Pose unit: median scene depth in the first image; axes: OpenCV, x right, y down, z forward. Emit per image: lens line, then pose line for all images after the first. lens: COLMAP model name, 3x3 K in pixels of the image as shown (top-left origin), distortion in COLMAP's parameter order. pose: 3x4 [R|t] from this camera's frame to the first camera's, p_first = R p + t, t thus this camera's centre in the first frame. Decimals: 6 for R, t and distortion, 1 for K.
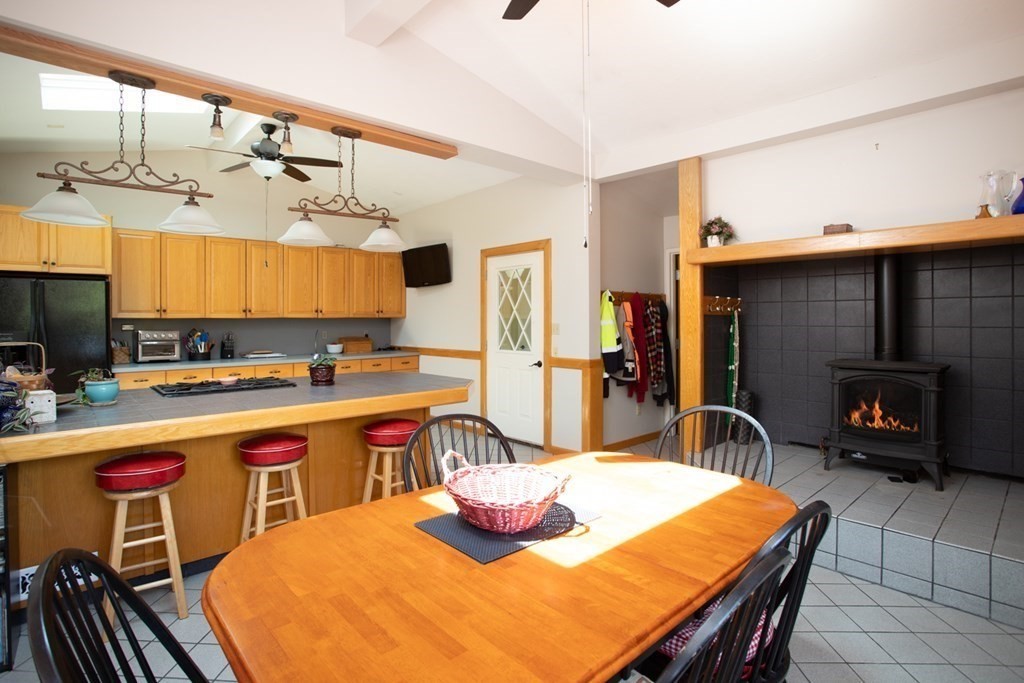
lens RADIAL K [[522.0, 0, 513.3], [0, 522.0, 321.1], [0, 0, 1]] dist [-0.044029, 0.017207]
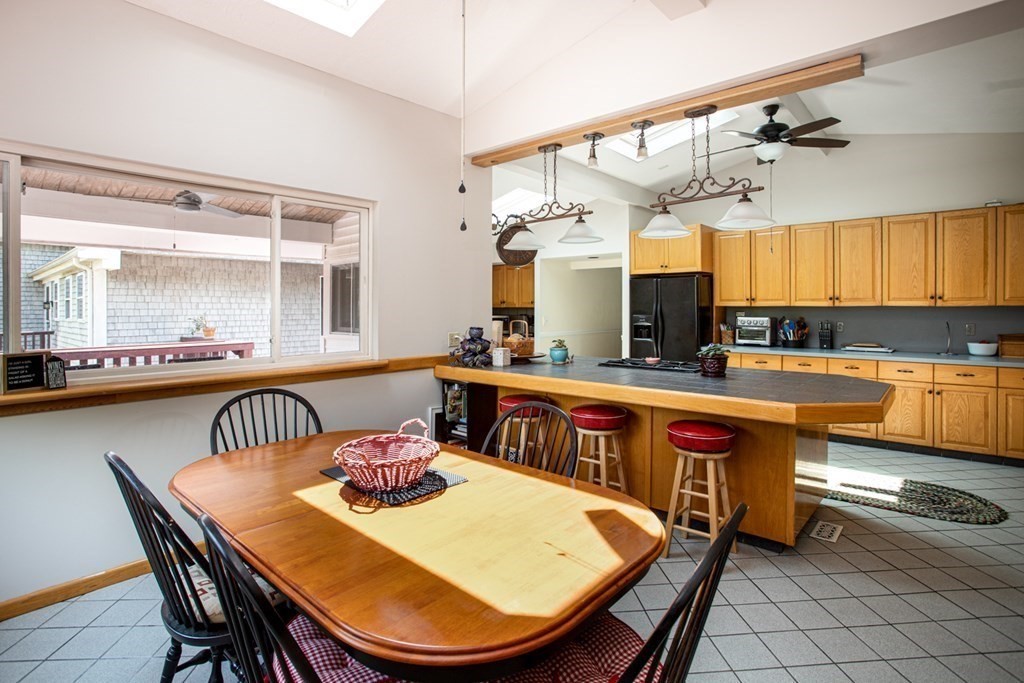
lens RADIAL K [[522.0, 0, 508.4], [0, 522.0, 309.2], [0, 0, 1]] dist [-0.044029, 0.017207]
pose [[0.105834, 0.007990, -0.994352, 0.377472], [-0.005169, 0.999959, 0.007485, -0.005045], [0.994370, 0.004347, 0.105871, 0.357812]]
